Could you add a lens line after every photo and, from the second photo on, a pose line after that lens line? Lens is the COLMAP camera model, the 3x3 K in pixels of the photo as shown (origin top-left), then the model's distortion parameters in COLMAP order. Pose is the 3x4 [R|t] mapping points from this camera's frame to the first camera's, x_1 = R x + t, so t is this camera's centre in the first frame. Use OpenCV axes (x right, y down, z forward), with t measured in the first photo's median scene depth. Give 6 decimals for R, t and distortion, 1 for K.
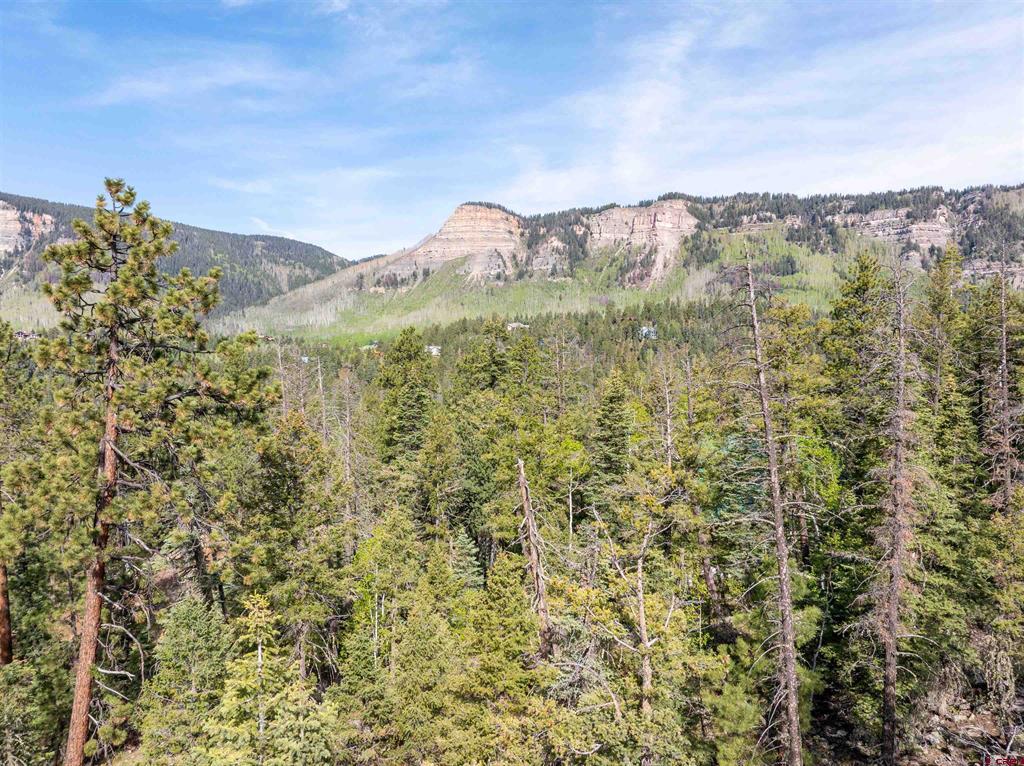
lens RADIAL K [[721.8, 0, 517.4], [0, 721.8, 378.3], [0, 0, 1]] dist [-0.050985, 0.019138]
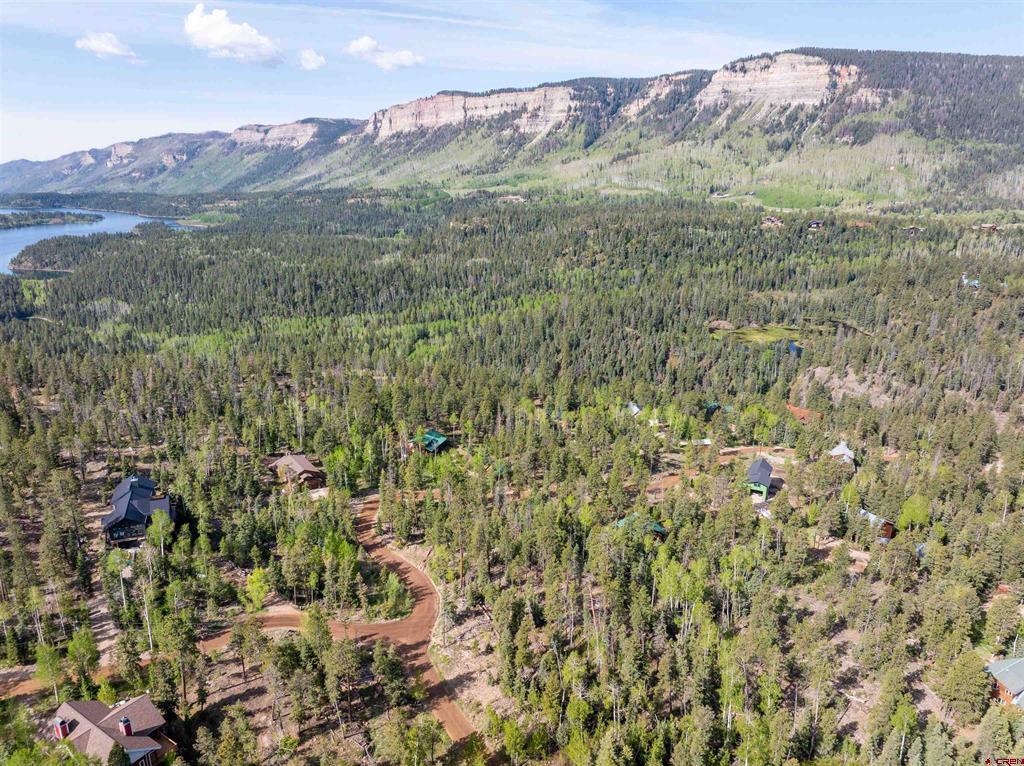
lens RADIAL K [[721.8, 0, 509.6], [0, 721.8, 380.9], [0, 0, 1]] dist [-0.050985, 0.019138]
pose [[0.508534, 0.251517, -0.823488, 0.123511], [-0.042648, 0.962569, 0.267660, -0.062314], [0.859985, -0.100994, 0.500226, -0.053823]]
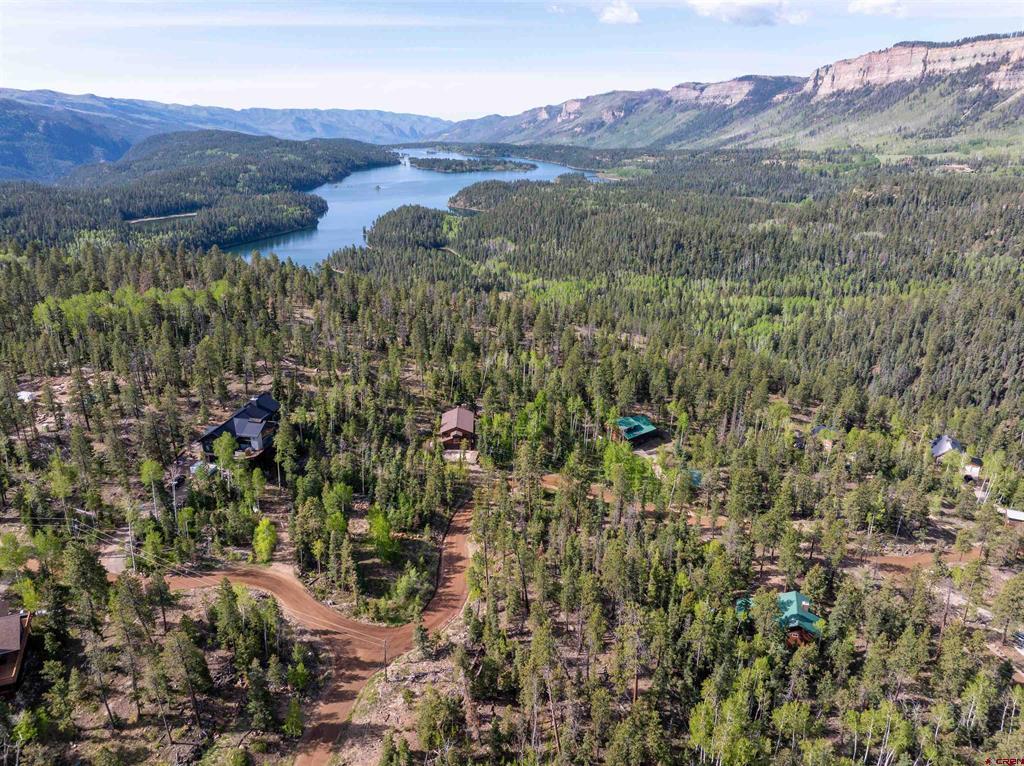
lens RADIAL K [[721.8, 0, 511.0], [0, 721.8, 375.8], [0, 0, 1]] dist [-0.050985, 0.019138]
pose [[-0.032237, 0.335316, -0.941554, 0.106671], [-0.055227, 0.940007, 0.336656, -0.058192], [0.997953, 0.062852, -0.011785, 0.004884]]
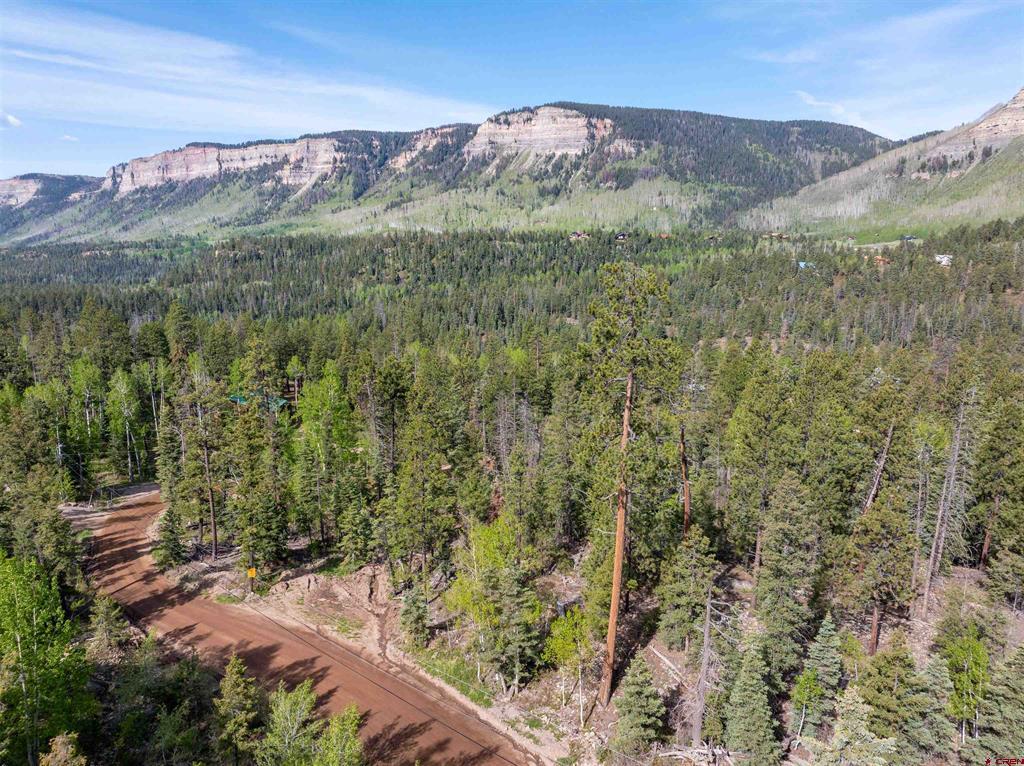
lens RADIAL K [[721.8, 0, 513.4], [0, 721.8, 383.0], [0, 0, 1]] dist [-0.050985, 0.019138]
pose [[0.755859, 0.133948, -0.640886, 0.031533], [-0.030250, 0.984948, 0.170181, -0.006028], [0.654035, -0.109246, 0.748534, -0.021345]]
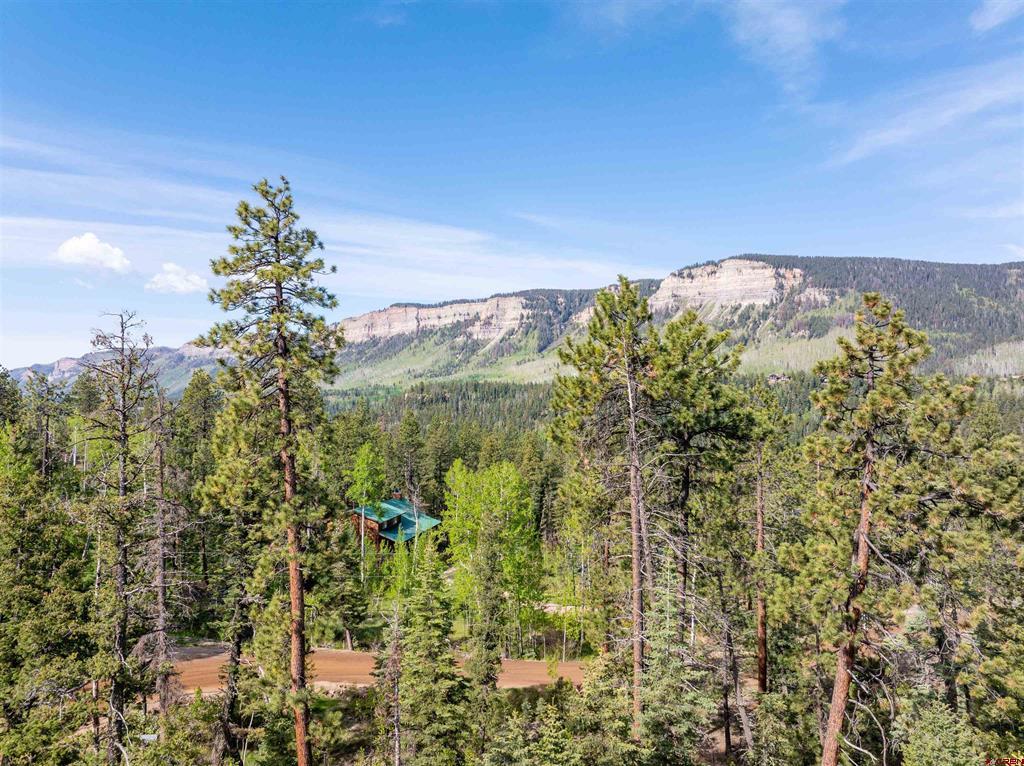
lens RADIAL K [[721.8, 0, 512.3], [0, 721.8, 379.9], [0, 0, 1]] dist [-0.050985, 0.019138]
pose [[0.572605, -0.007474, -0.819797, 0.000311], [-0.037017, 0.998703, -0.034960, -0.001732], [0.818995, 0.050365, 0.571585, -0.001519]]
